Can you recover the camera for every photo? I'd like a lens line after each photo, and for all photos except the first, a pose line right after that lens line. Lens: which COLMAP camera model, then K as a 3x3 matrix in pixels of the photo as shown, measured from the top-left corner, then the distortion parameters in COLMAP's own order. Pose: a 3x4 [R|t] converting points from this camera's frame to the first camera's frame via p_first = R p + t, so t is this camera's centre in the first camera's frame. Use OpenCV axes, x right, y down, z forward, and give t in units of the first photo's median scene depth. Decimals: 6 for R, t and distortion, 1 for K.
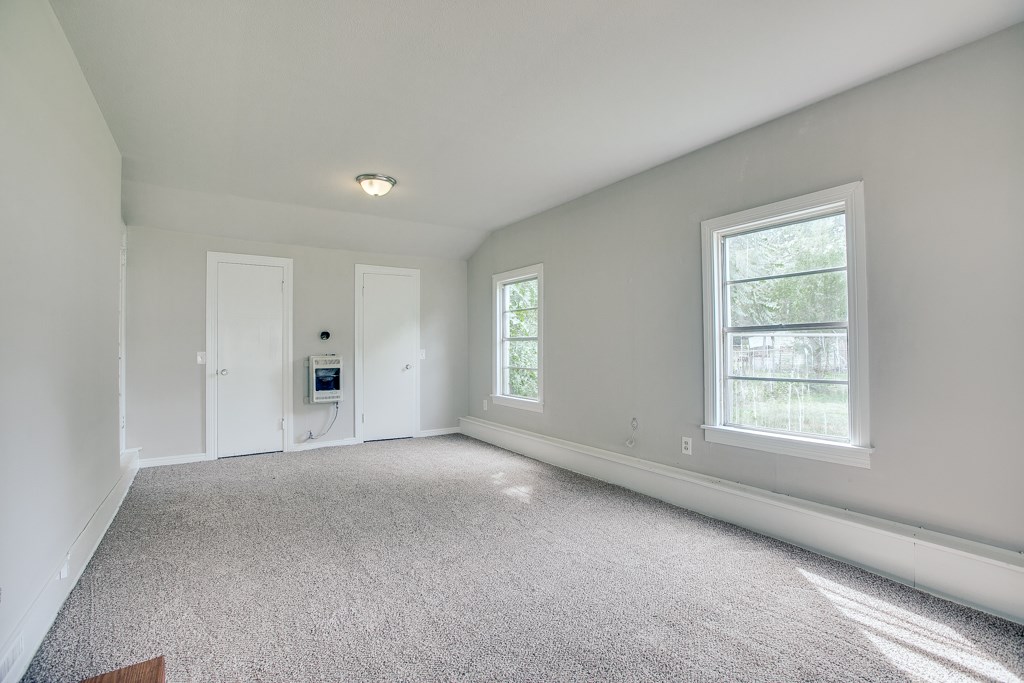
lens RADIAL K [[465.0, 0, 515.4], [0, 465.0, 341.3], [0, 0, 1]] dist [-0.063186, 0.024766]
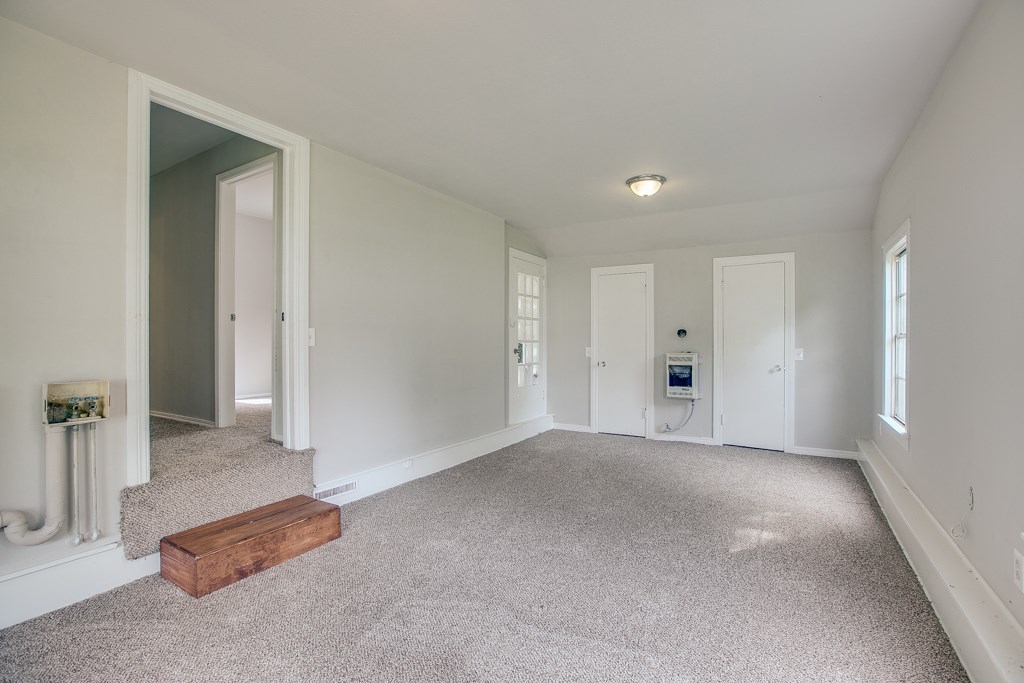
lens RADIAL K [[465.0, 0, 515.4], [0, 465.0, 341.3], [0, 0, 1]] dist [-0.063186, 0.024766]
pose [[0.430025, 0.006527, -0.902793, 0.367850], [0.008283, 0.999903, 0.011174, -0.009226], [0.902779, -0.012283, 0.429929, 0.229500]]
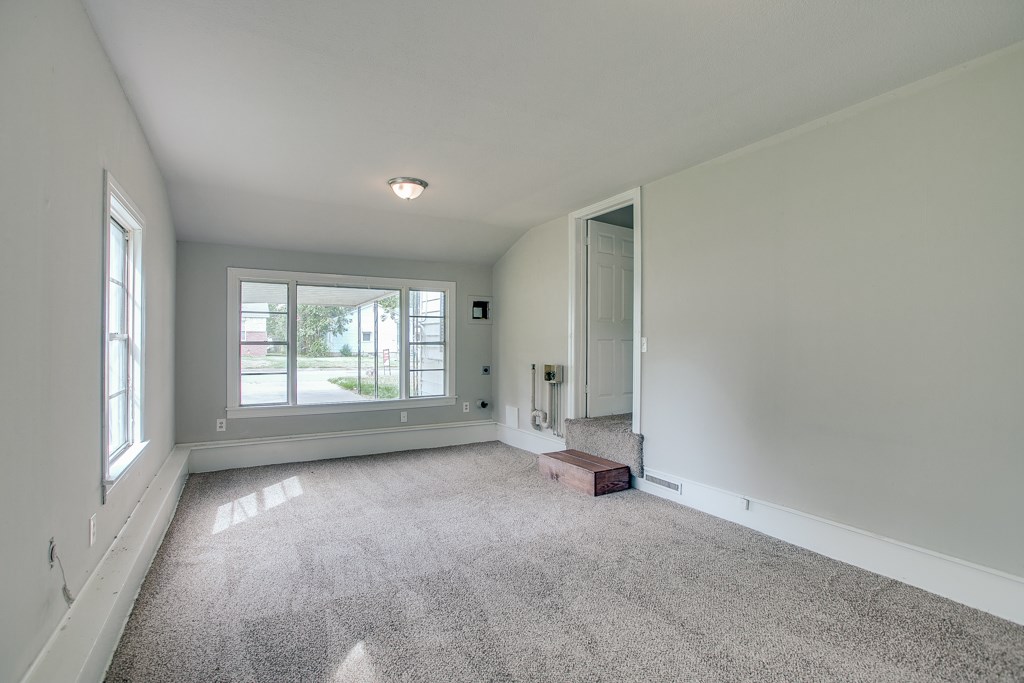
lens RADIAL K [[476.1, 0, 516.0], [0, 476.1, 344.7], [0, 0, 1]] dist [-0.068594, 0.026242]
pose [[-0.998252, 0.000788, 0.059091, -0.130626], [0.000108, 0.999934, -0.011512, -0.001911], [-0.059096, -0.011485, -0.998186, 1.023159]]
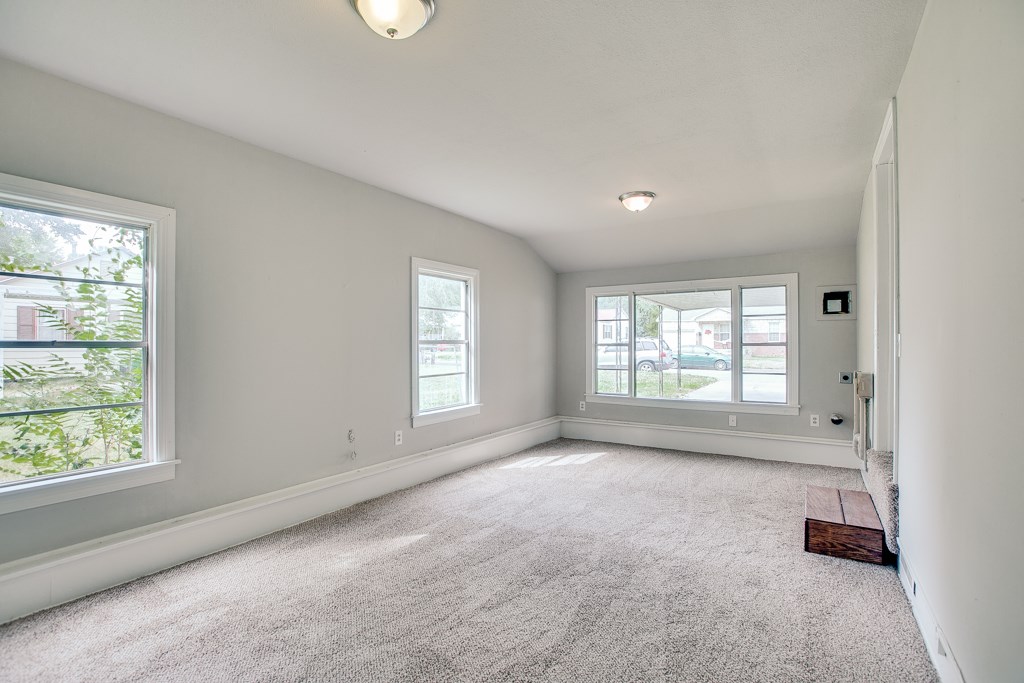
lens RADIAL K [[465.0, 0, 515.4], [0, 465.0, 341.3], [0, 0, 1]] dist [-0.063186, 0.024766]
pose [[-0.402253, 0.009917, 0.915475, -0.560430], [-0.008702, 0.999855, -0.014655, -0.005508], [-0.915487, -0.013862, -0.402108, 0.795698]]
